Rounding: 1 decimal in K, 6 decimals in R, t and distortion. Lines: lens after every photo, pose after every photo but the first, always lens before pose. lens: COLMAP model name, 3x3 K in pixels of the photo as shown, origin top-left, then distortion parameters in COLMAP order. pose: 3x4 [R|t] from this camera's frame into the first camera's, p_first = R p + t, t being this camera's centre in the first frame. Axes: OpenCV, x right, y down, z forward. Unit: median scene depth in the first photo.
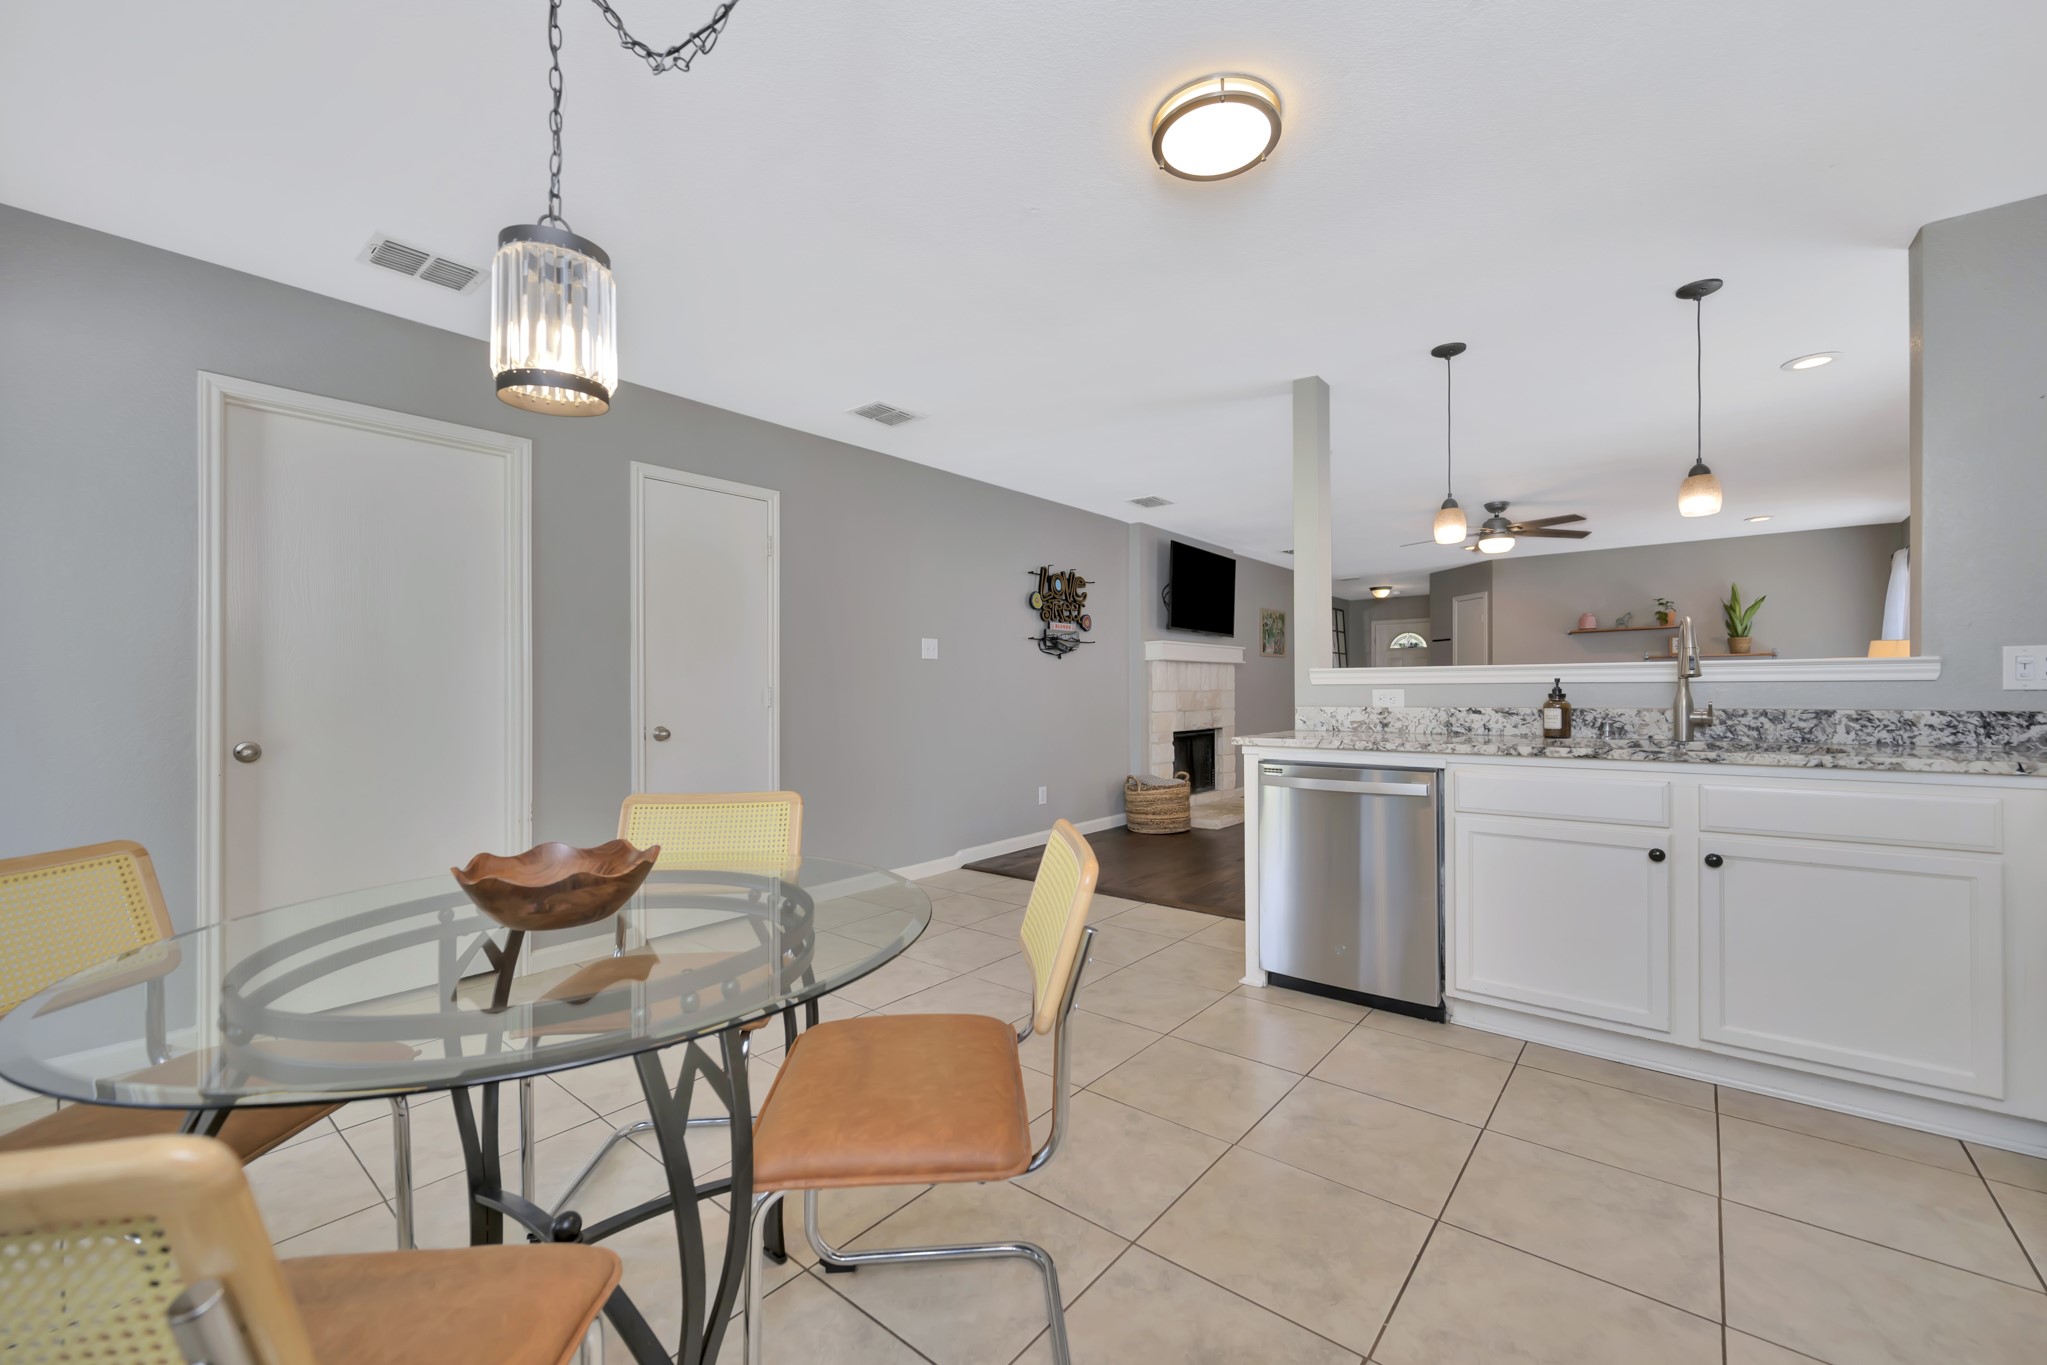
lens RADIAL K [[812.5, 0, 1033.0], [0, 812.5, 694.7], [0, 0, 1]] dist [-0.003246, 0.000007]
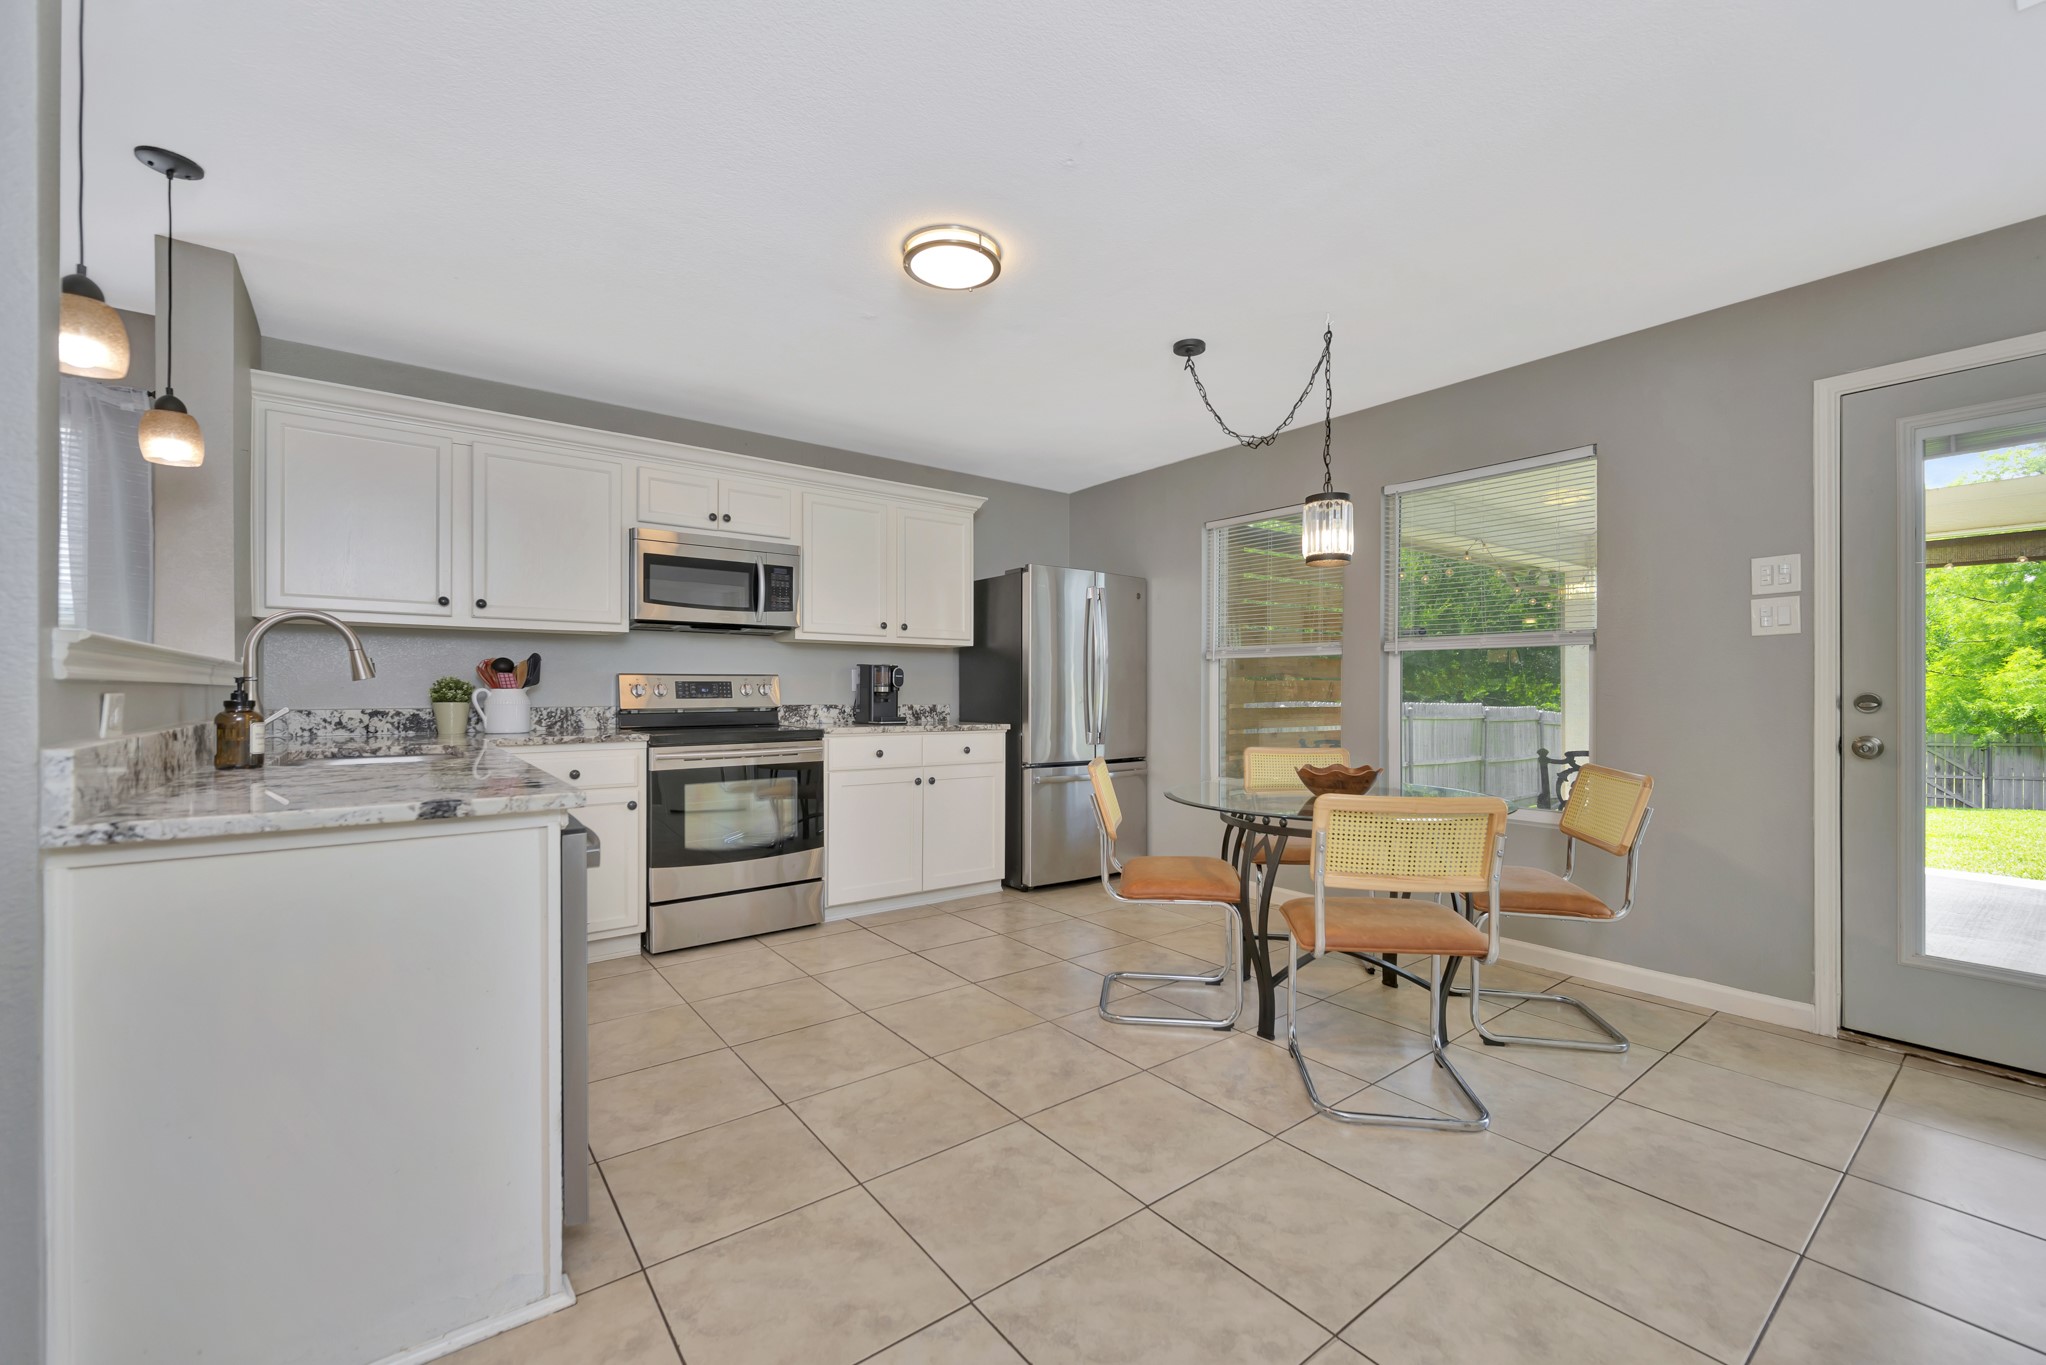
lens RADIAL K [[829.7, 0, 1040.0], [0, 829.7, 690.9], [0, 0, 1]] dist [-0.001462, -0.000133]
pose [[-0.976607, 0.005850, 0.214952, -0.112761], [0.006761, 0.999971, 0.003502, -0.005462], [-0.214925, 0.004873, -0.976618, 1.314082]]
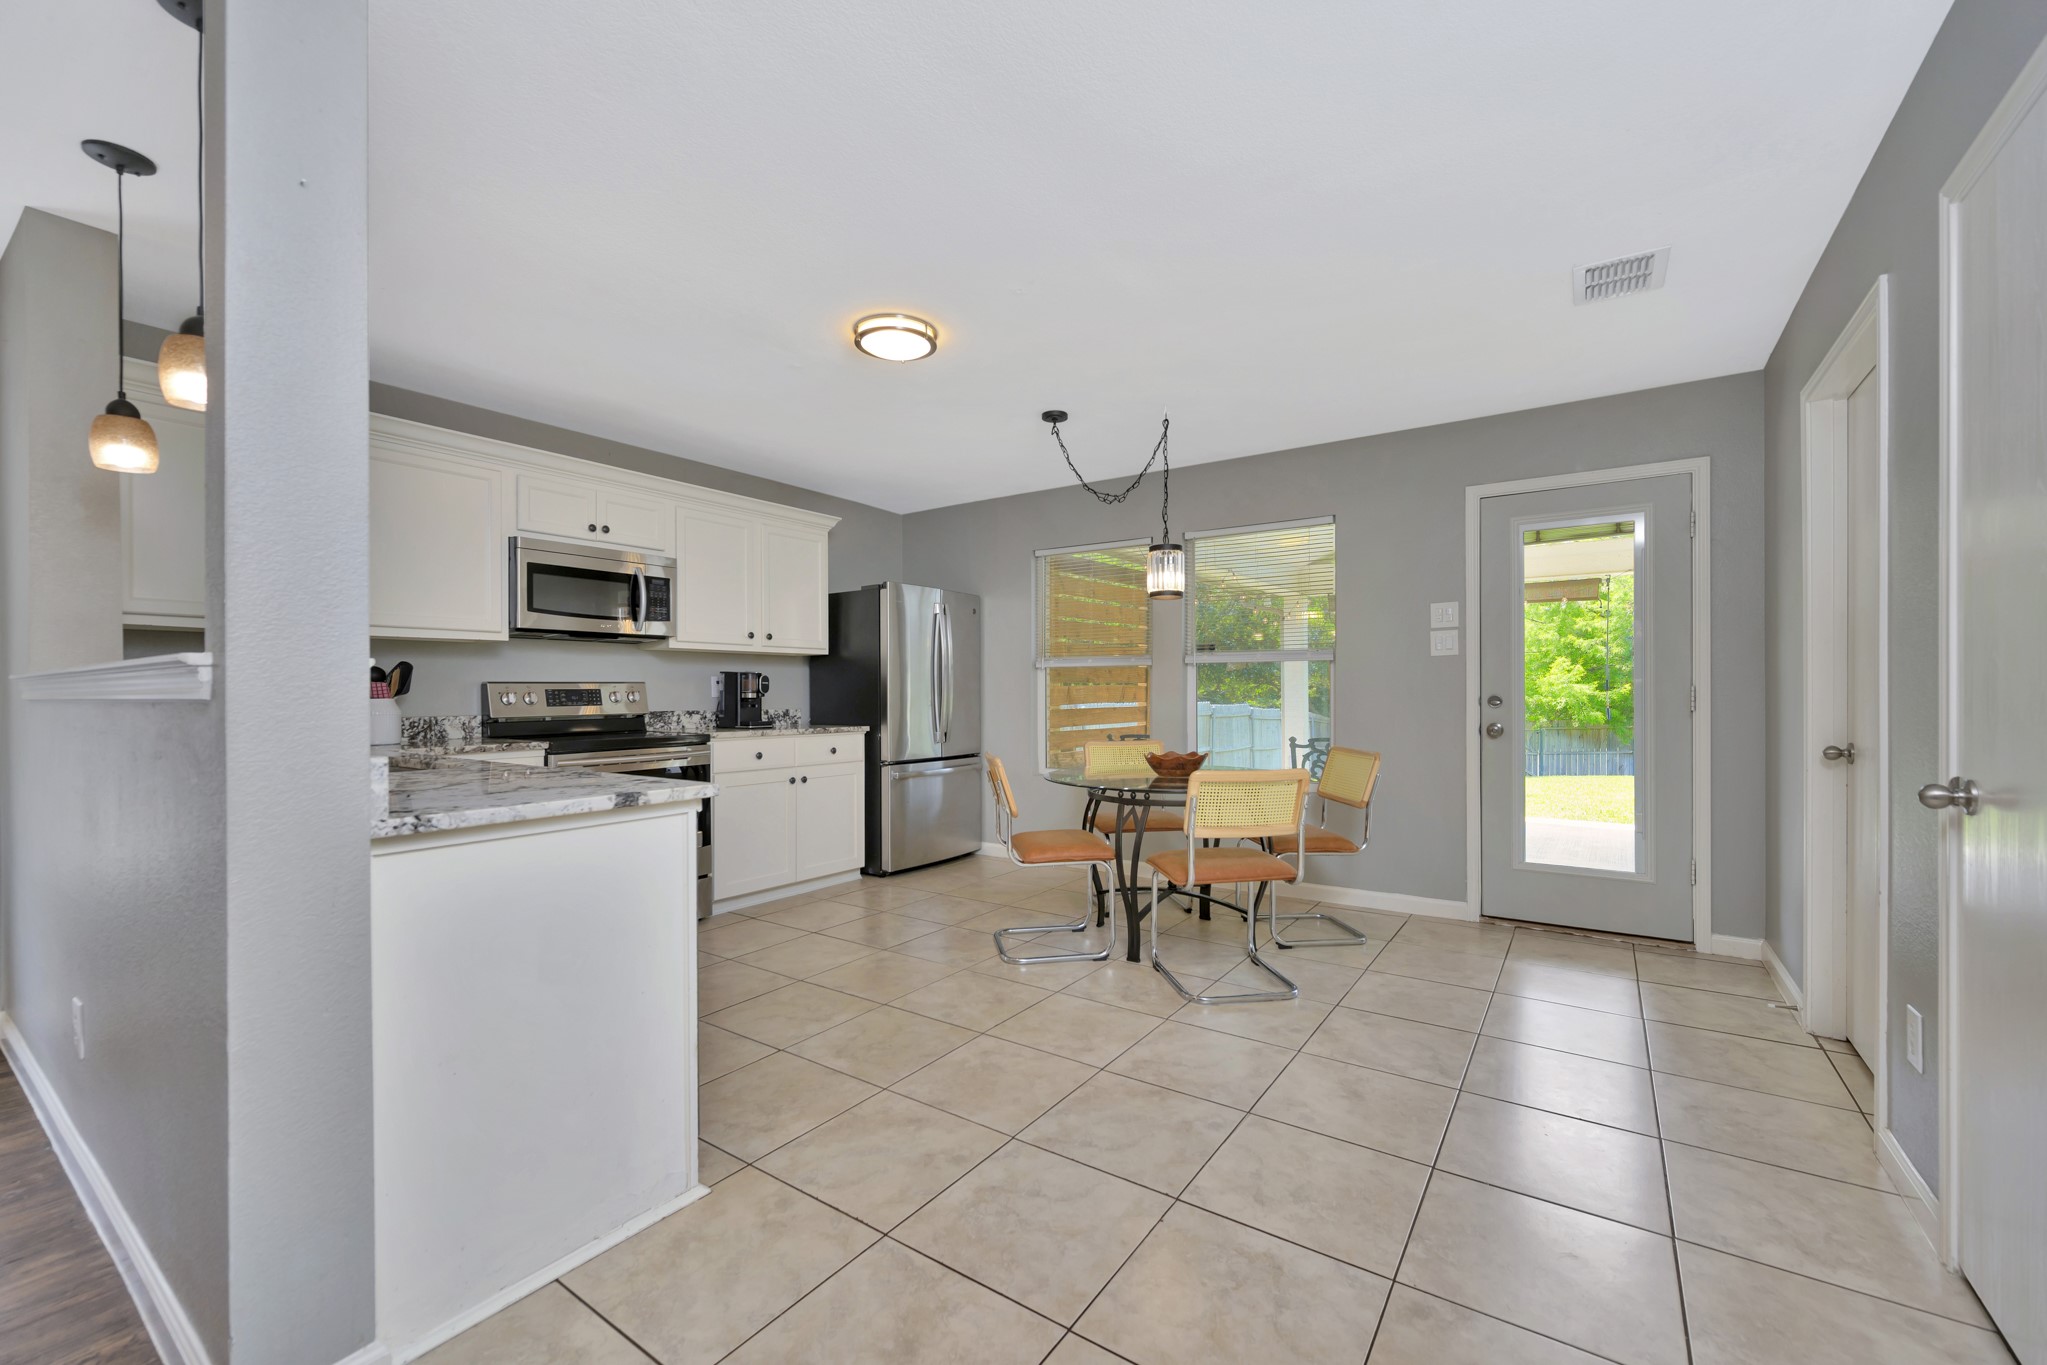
lens RADIAL K [[823.0, 0, 1040.2], [0, 823.0, 696.4], [0, 0, 1]] dist [-0.000438, -0.000053]
pose [[-0.995644, 0.012219, -0.092433, 0.058452], [0.011153, 0.999865, 0.012050, -0.014787], [0.092568, 0.010966, -0.995646, 1.507698]]
